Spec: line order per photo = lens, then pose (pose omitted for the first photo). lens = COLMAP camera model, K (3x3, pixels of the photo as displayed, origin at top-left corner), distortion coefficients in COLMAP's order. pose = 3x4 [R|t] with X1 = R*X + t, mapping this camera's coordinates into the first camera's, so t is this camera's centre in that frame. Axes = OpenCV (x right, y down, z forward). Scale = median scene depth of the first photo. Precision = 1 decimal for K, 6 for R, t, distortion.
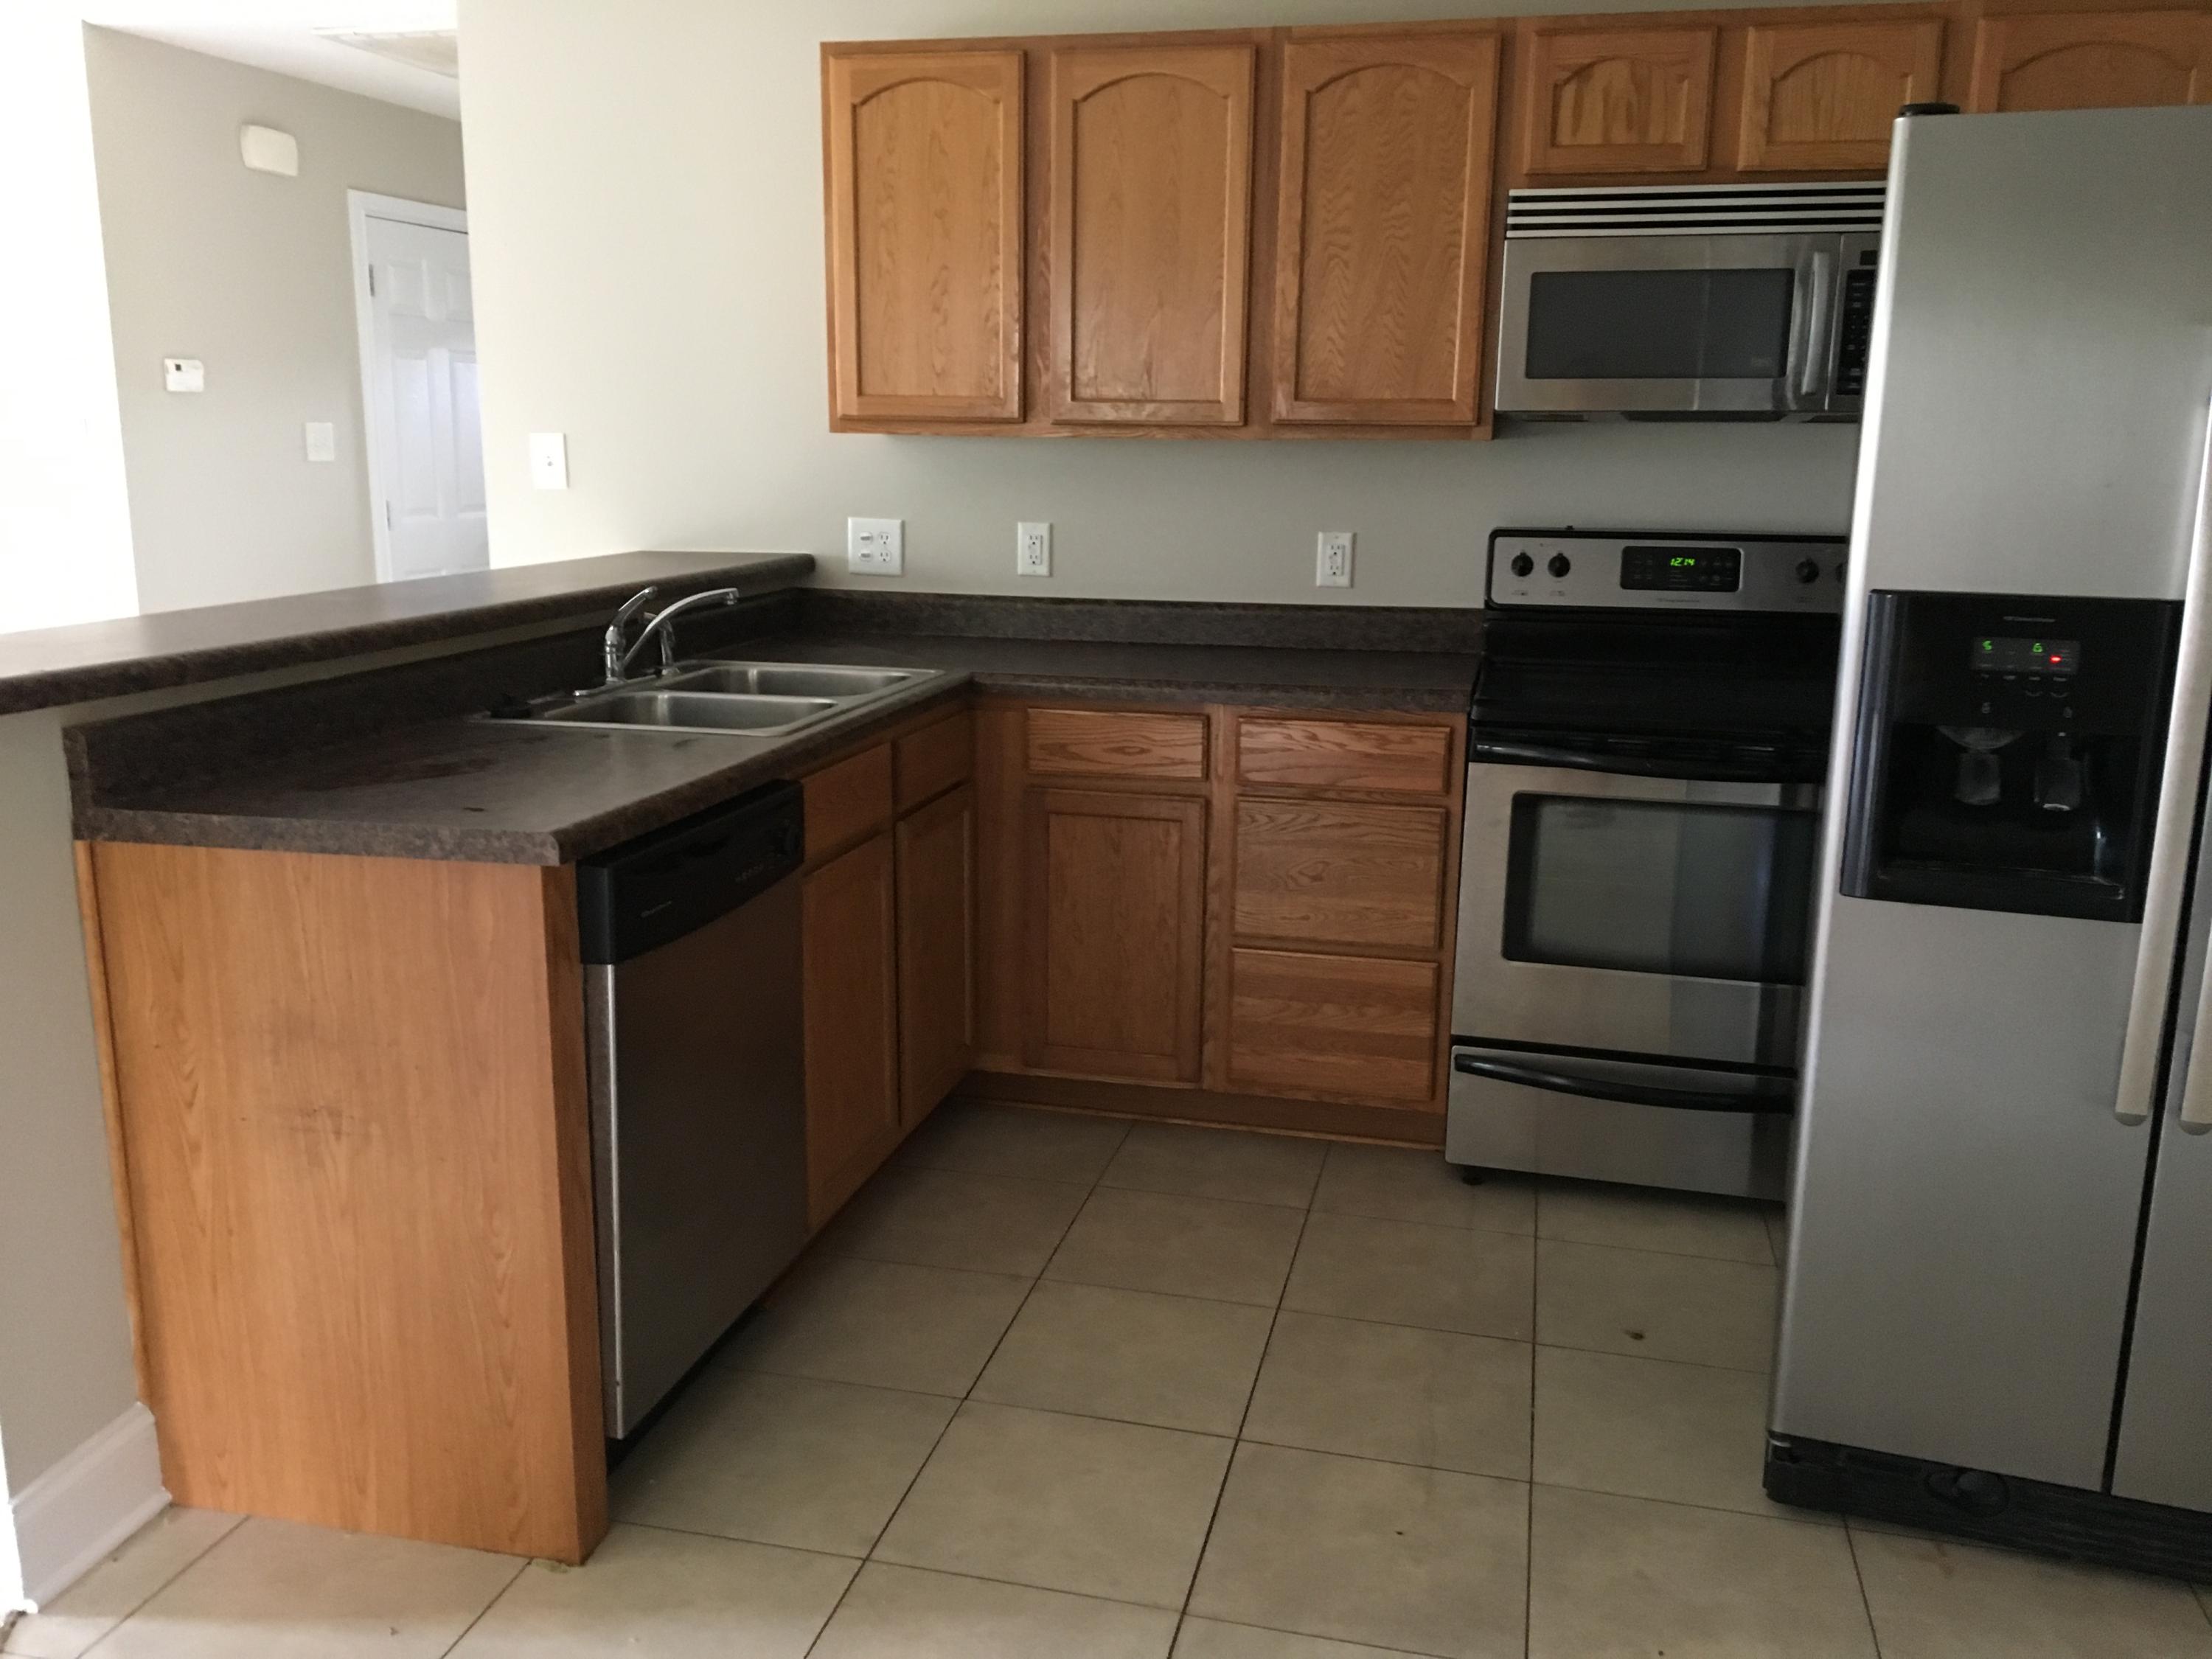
lens RADIAL K [[1848.6, 0, 1106.0], [0, 1848.6, 829.5], [0, 0, 1]] dist [0.076915, -0.096149]
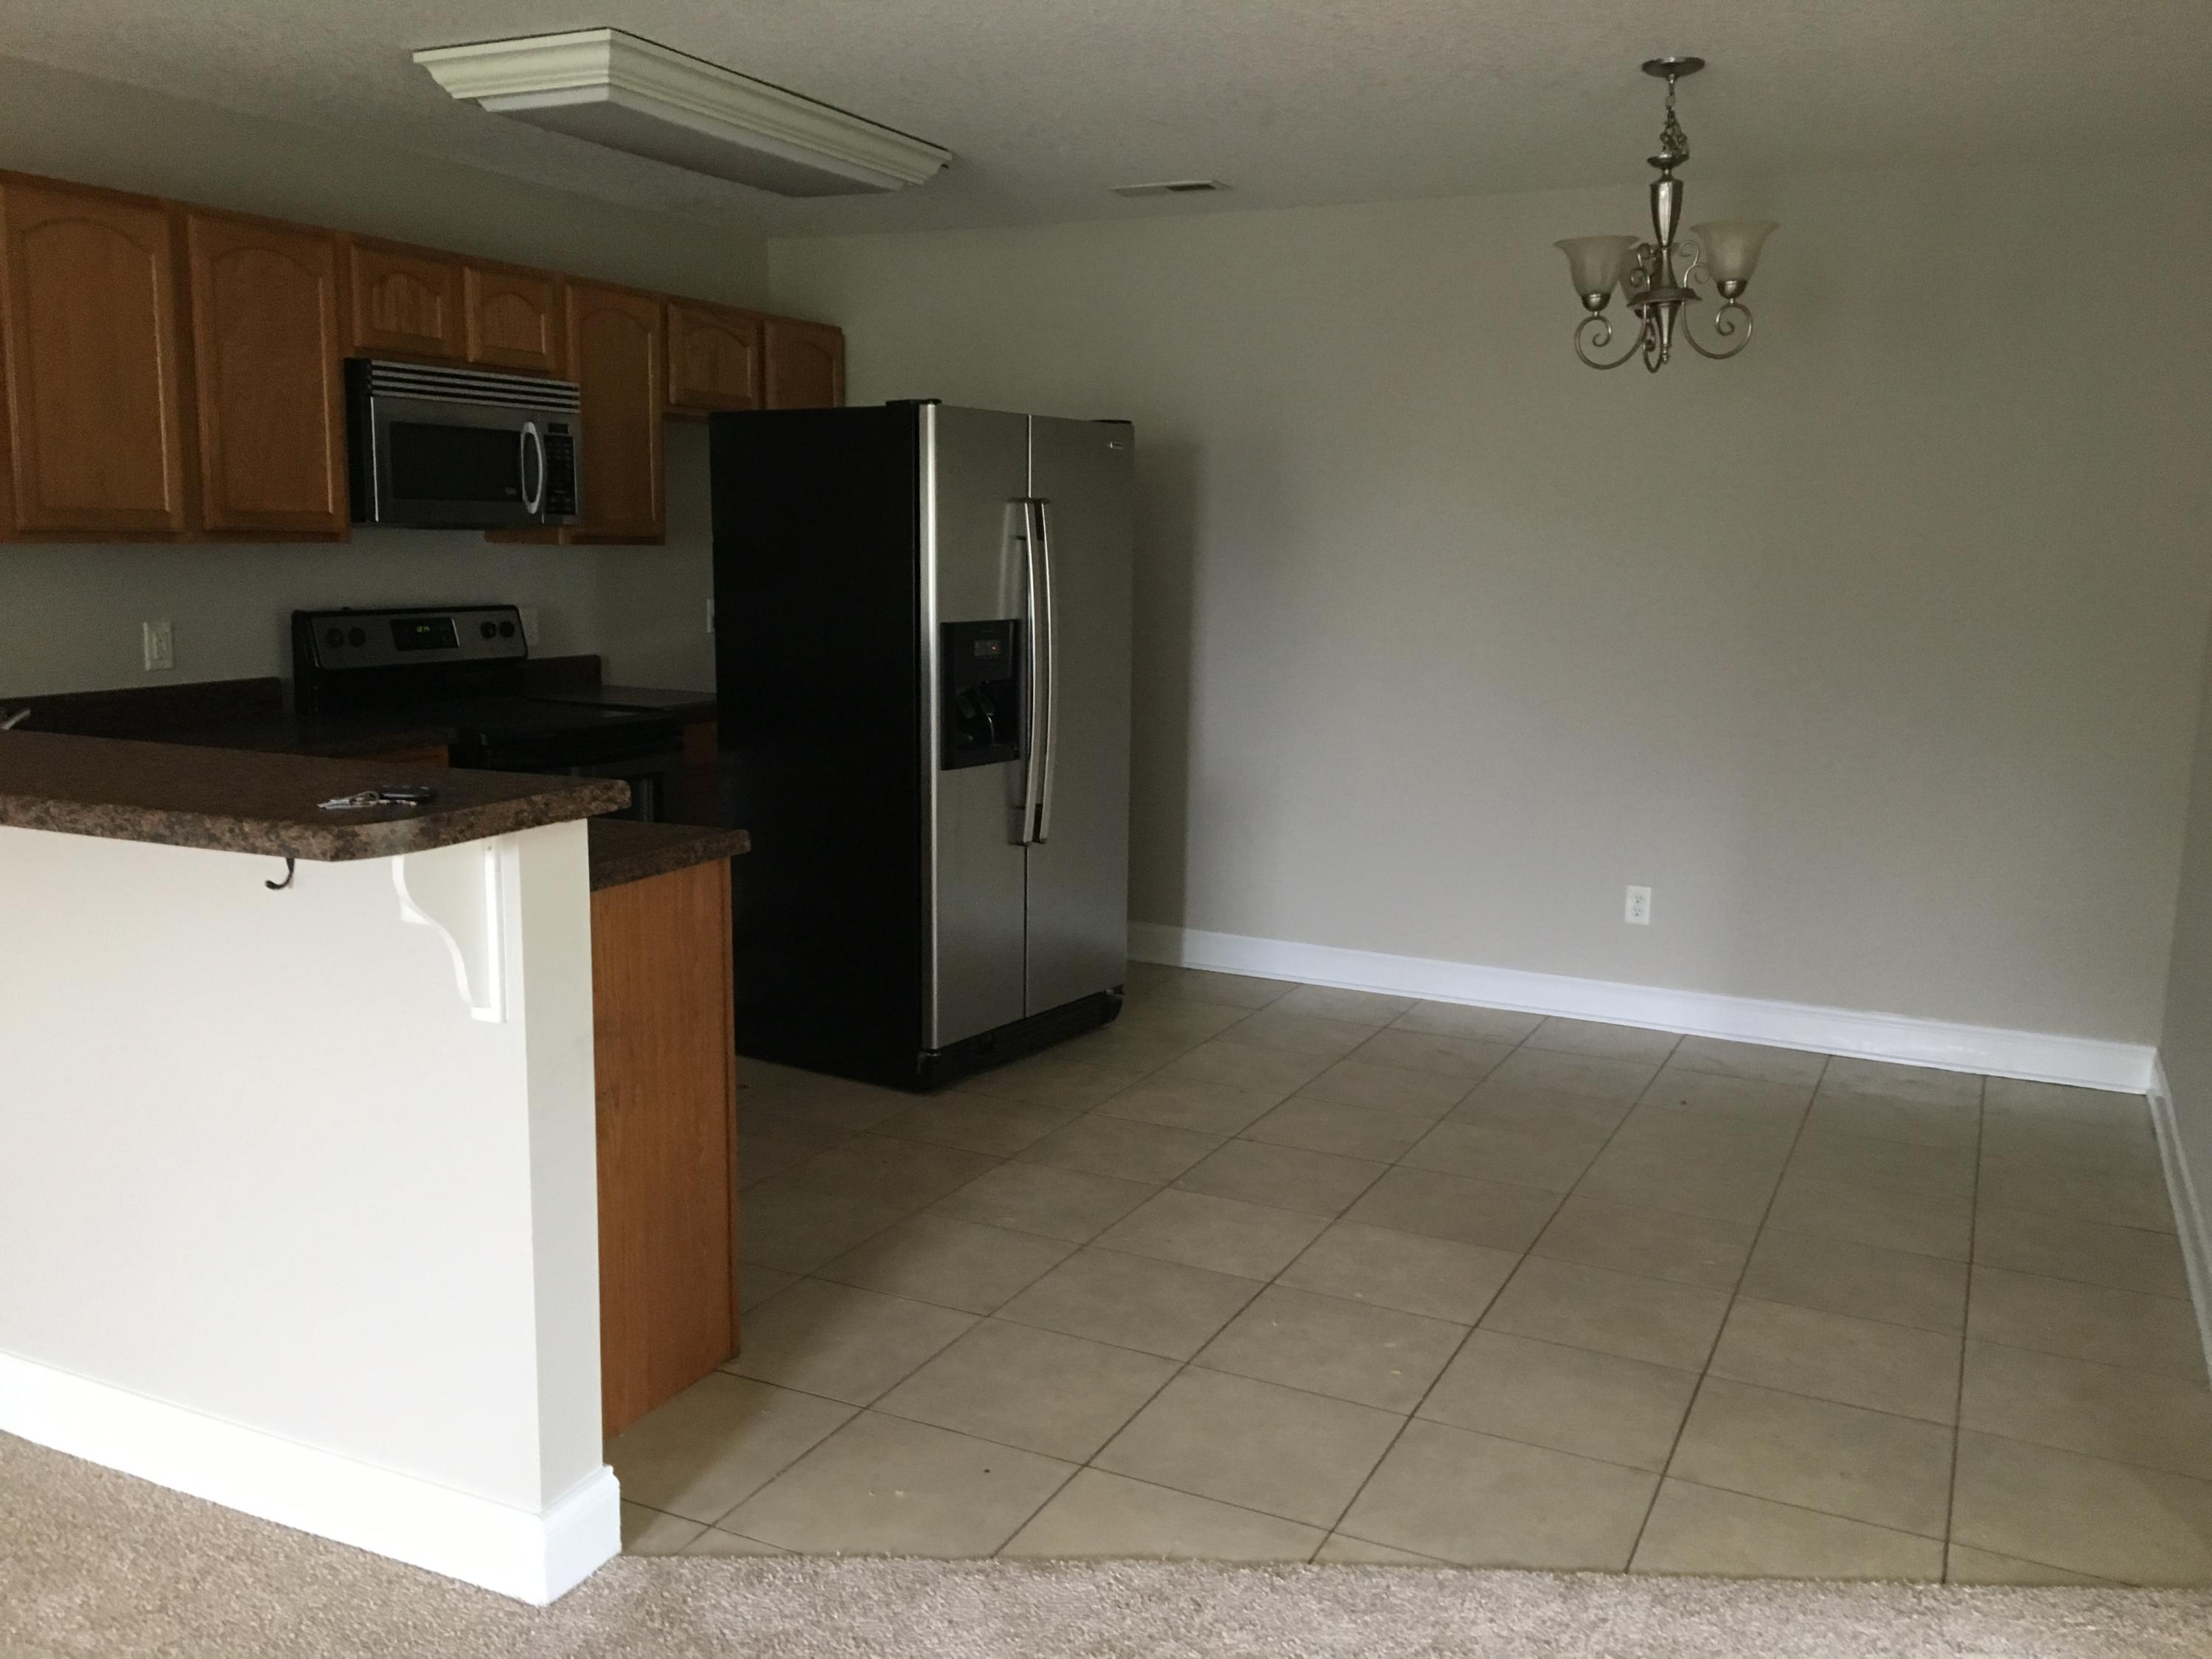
lens RADIAL K [[1848.6, 0, 1106.0], [0, 1848.6, 829.5], [0, 0, 1]] dist [0.076915, -0.096149]
pose [[0.217940, -0.162936, 0.962265, -1.019769], [0.192872, 0.973711, 0.121191, -0.074964], [-0.956714, 0.159181, 0.243636, 0.220293]]
